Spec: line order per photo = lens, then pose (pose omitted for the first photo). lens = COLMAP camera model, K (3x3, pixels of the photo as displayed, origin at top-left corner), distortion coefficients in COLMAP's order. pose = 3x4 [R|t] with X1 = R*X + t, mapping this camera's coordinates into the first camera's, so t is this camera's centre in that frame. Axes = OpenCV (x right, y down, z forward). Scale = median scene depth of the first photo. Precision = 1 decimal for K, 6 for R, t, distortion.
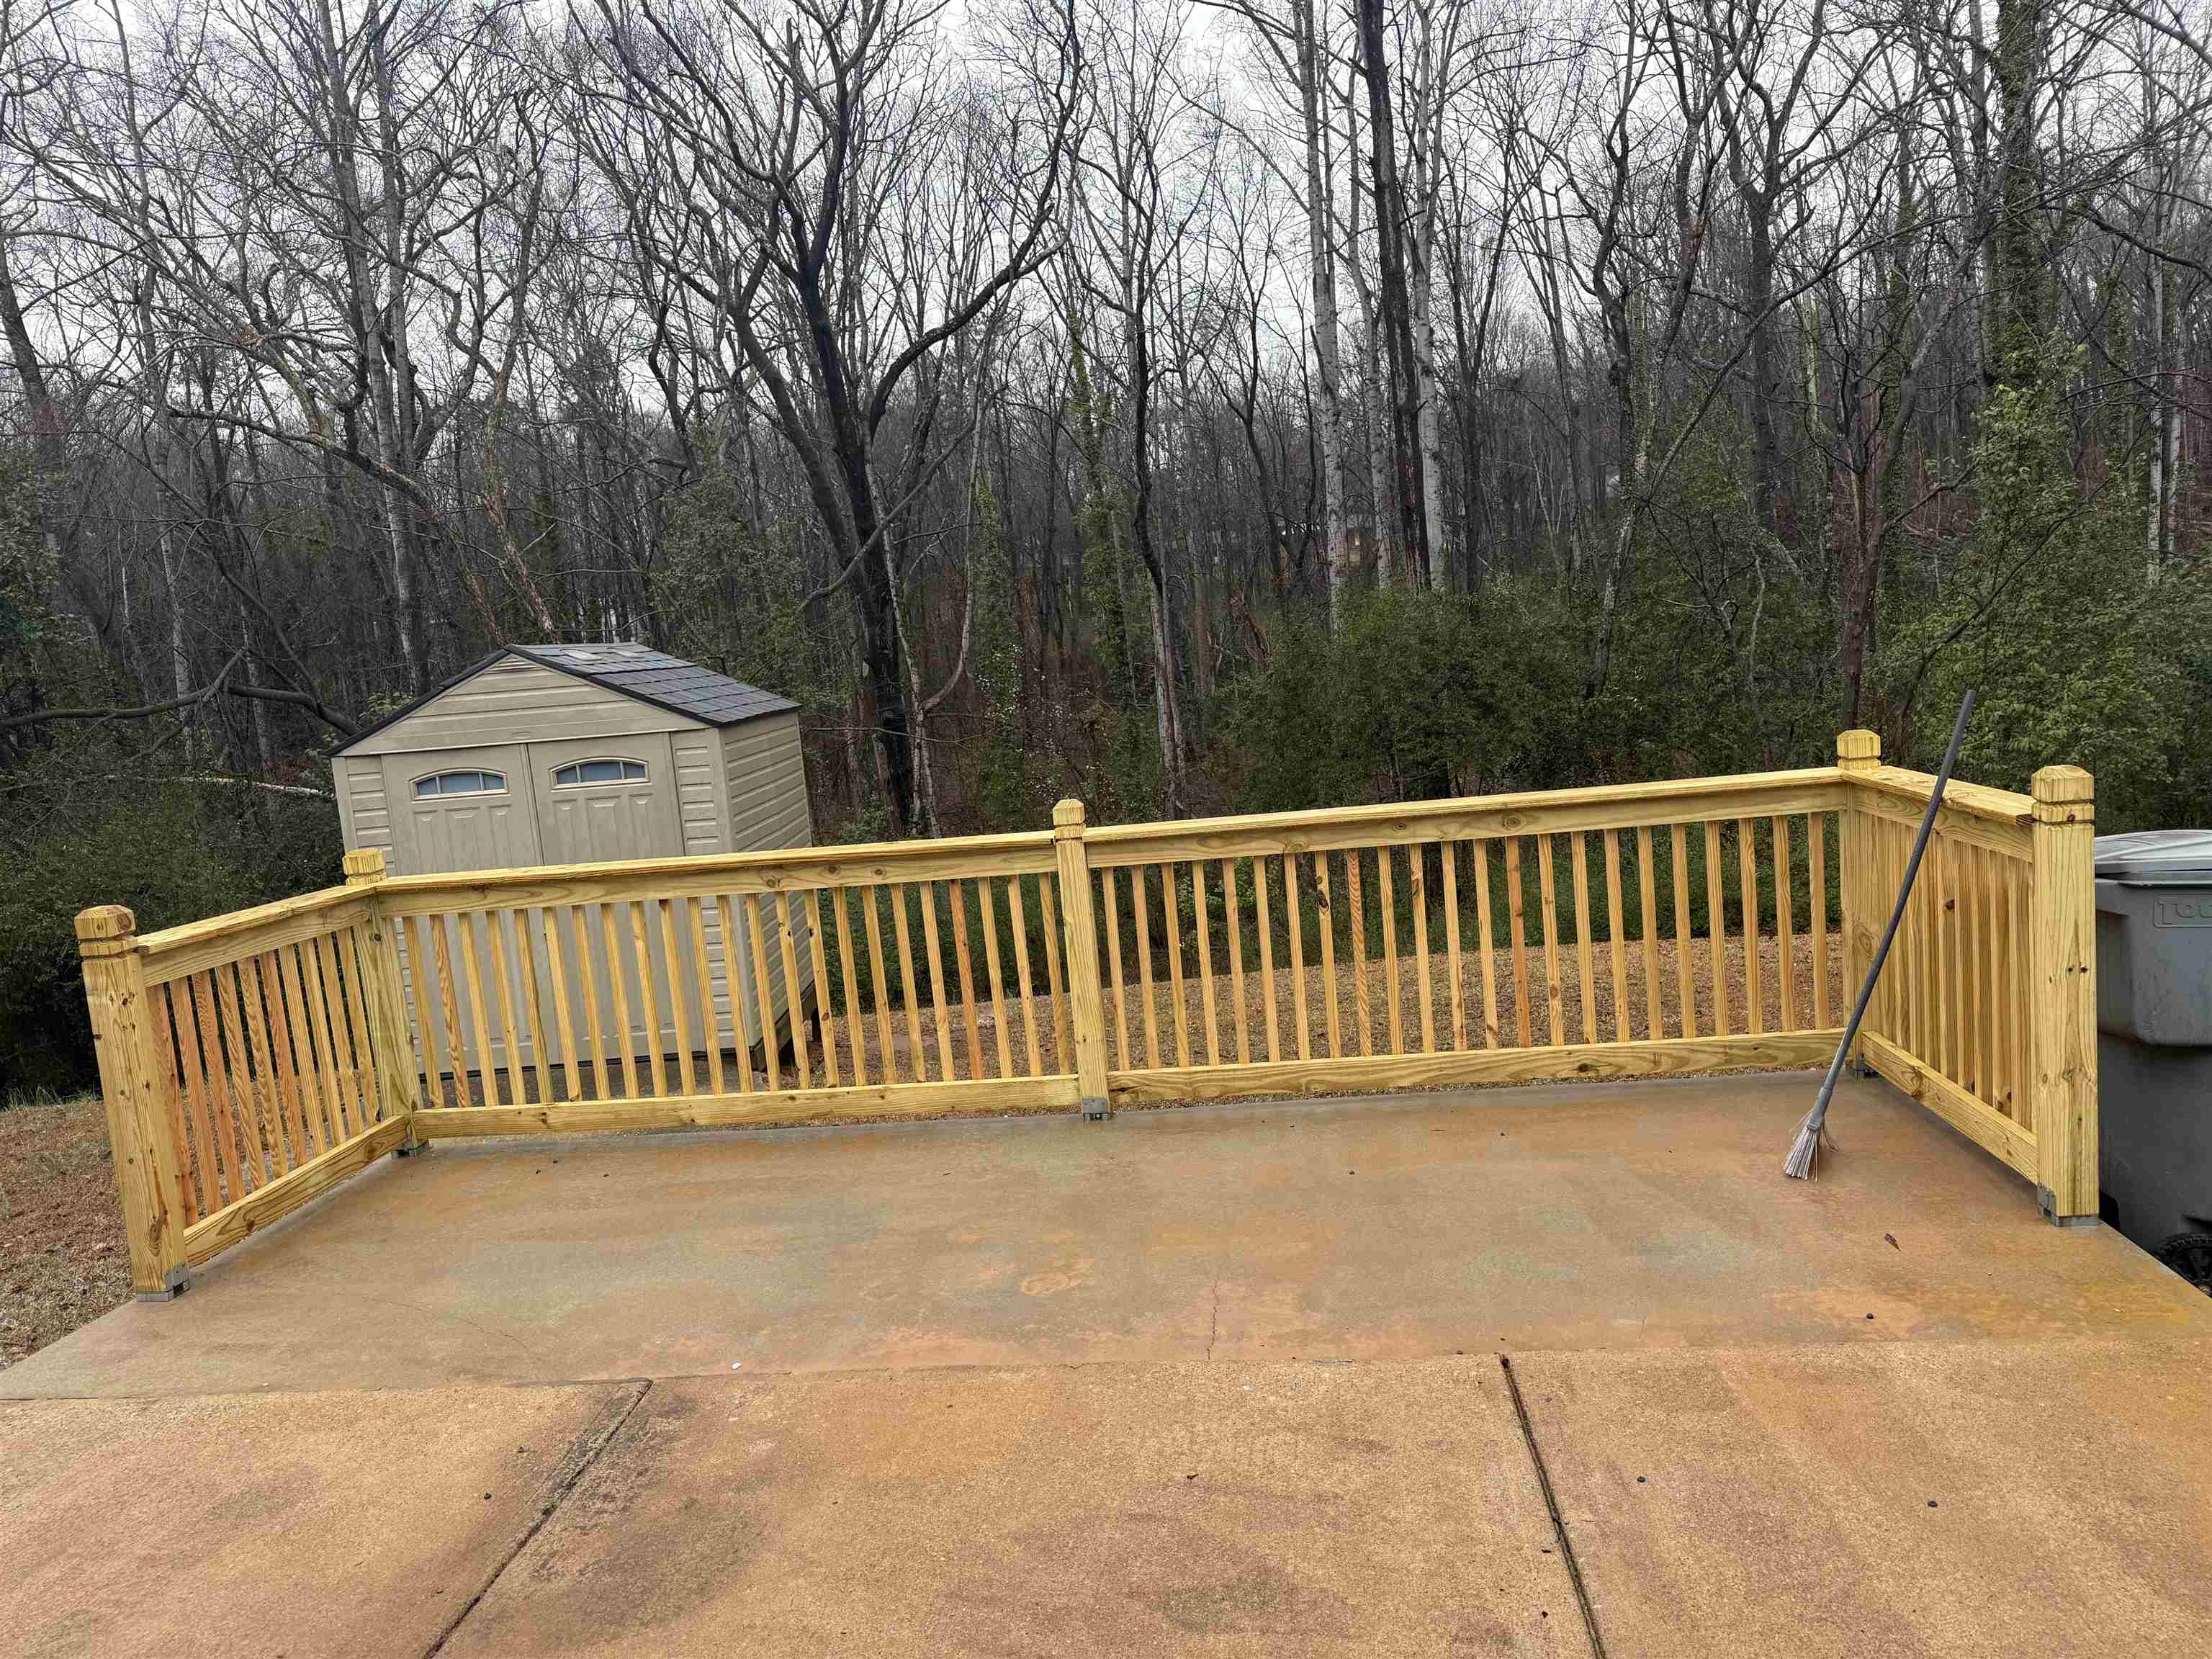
lens RADIAL K [[1576.1, 0, 1106.0], [0, 1576.1, 829.5], [0, 0, 1]] dist [0.088009, -0.101126]
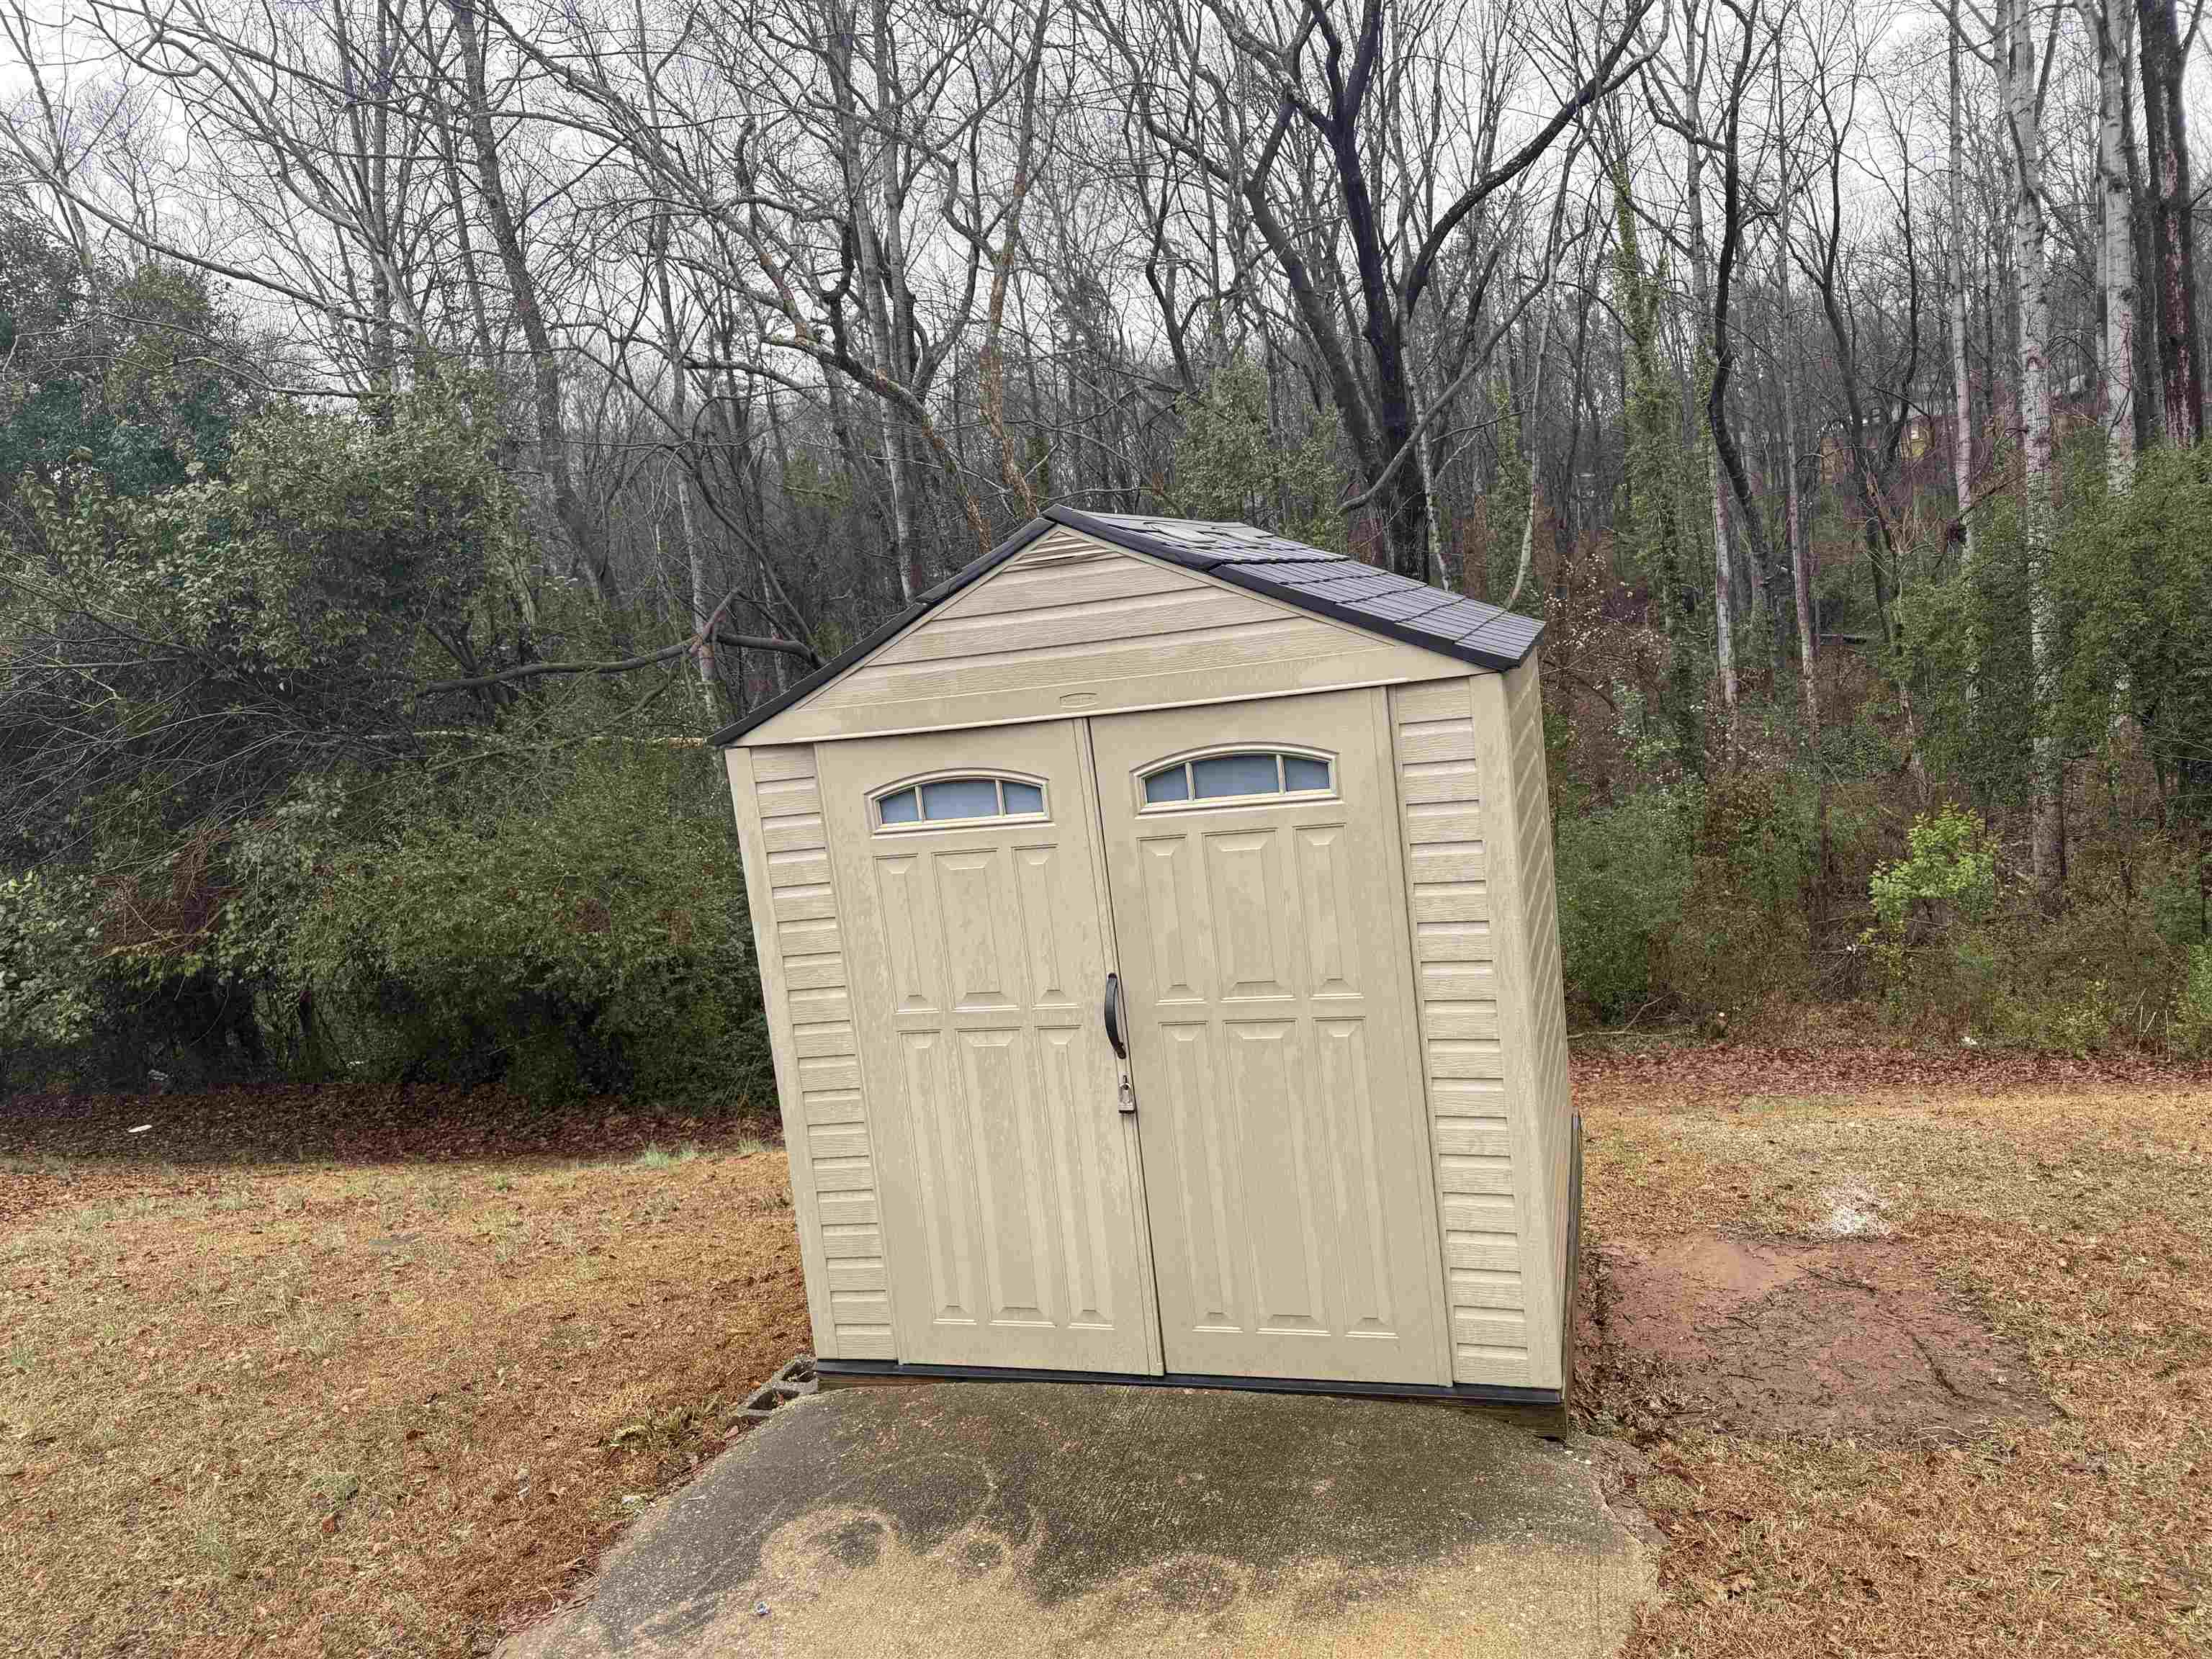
lens RADIAL K [[1536.6, 0, 1105.4], [0, 1536.6, 809.6], [0, 0, 1]] dist [0.157379, -0.248026]
pose [[0.958020, 0.005156, -0.286656, -0.063657], [0.003391, 0.999565, 0.029311, -0.011204], [0.286683, -0.029053, 0.957585, 0.157481]]
